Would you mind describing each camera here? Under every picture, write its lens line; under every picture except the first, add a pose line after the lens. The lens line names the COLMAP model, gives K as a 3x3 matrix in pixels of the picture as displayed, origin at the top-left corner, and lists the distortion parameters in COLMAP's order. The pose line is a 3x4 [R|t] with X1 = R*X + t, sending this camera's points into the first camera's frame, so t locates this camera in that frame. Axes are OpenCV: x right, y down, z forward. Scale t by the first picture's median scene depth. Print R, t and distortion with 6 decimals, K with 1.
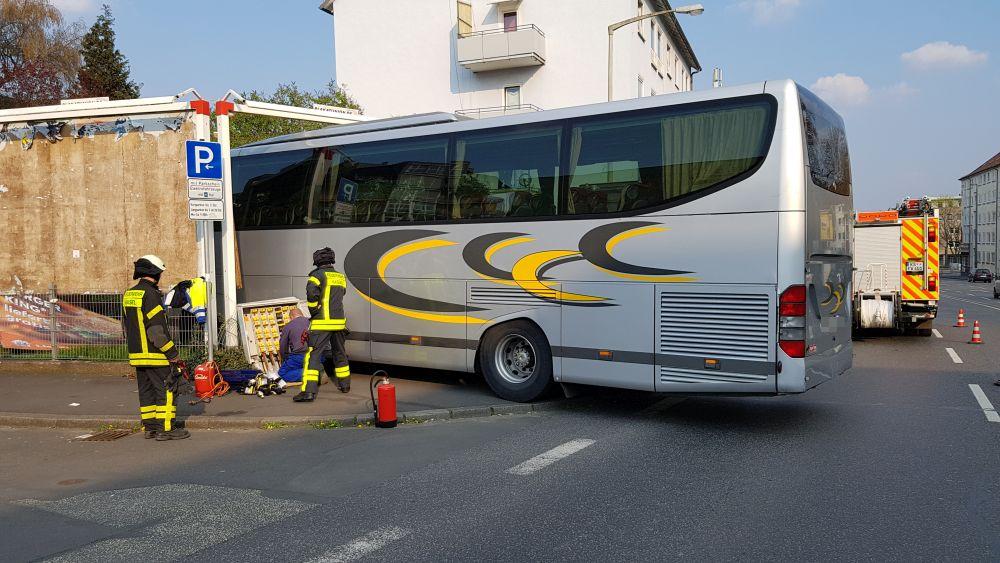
lens RADIAL K [[791.1, 0, 494.5], [0, 791.1, 299.3], [0, 0, 1]] dist [0.037696, -0.066276]
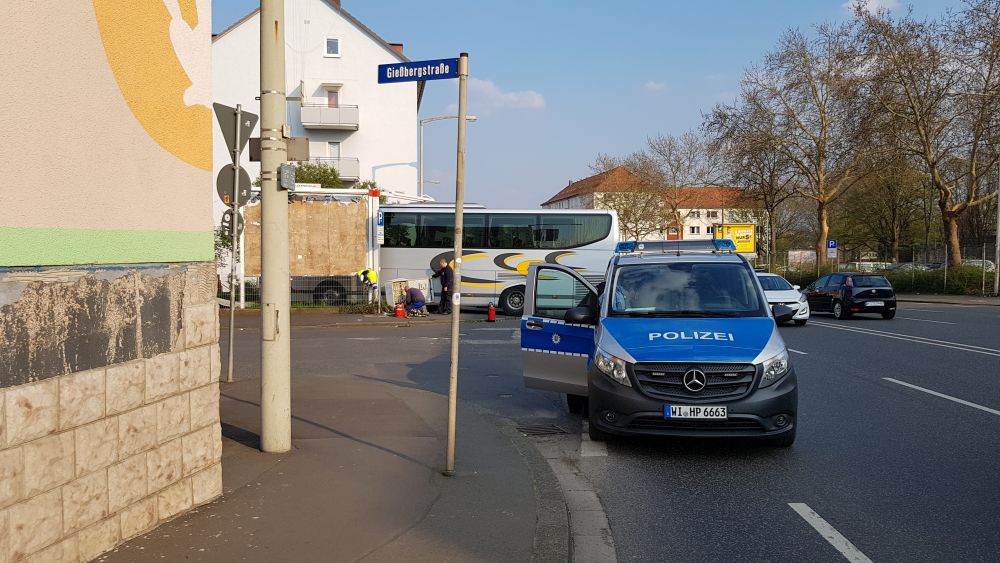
lens RADIAL K [[791.1, 0, 498.4], [0, 791.1, 285.2], [0, 0, 1]] dist [0.037696, -0.066276]
pose [[0.876430, 0.002319, 0.481524, -1.116949], [0.008100, 0.999776, -0.019557, 0.064602], [-0.481461, 0.021041, 0.876215, -1.117182]]
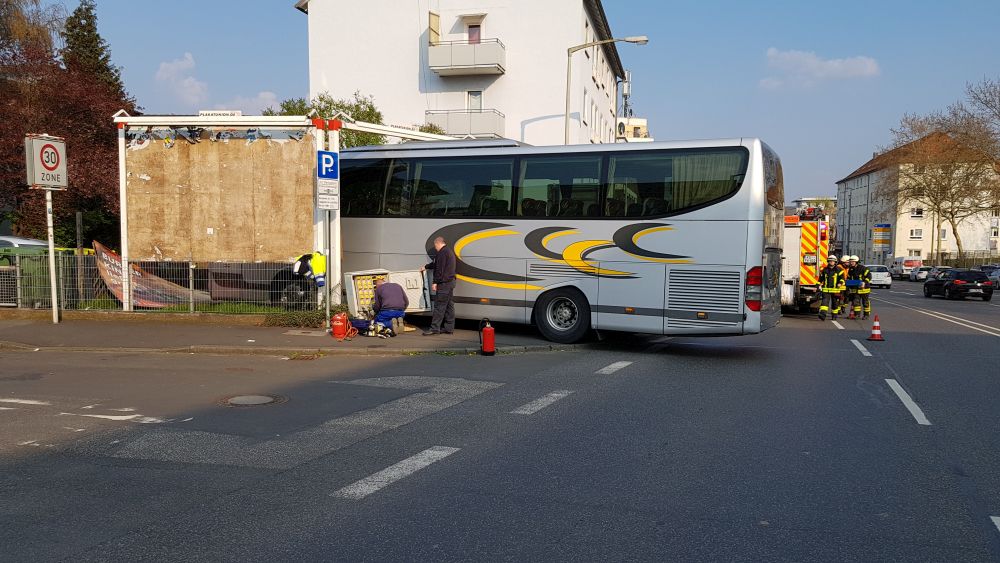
lens RADIAL K [[791.1, 0, 501.6], [0, 791.1, 307.1], [0, 0, 1]] dist [0.037696, -0.066276]
pose [[0.990413, 0.018368, 0.136911, -0.241143], [-0.022216, 0.999398, 0.026634, 0.022541], [-0.136339, -0.029420, 0.990225, -0.361881]]
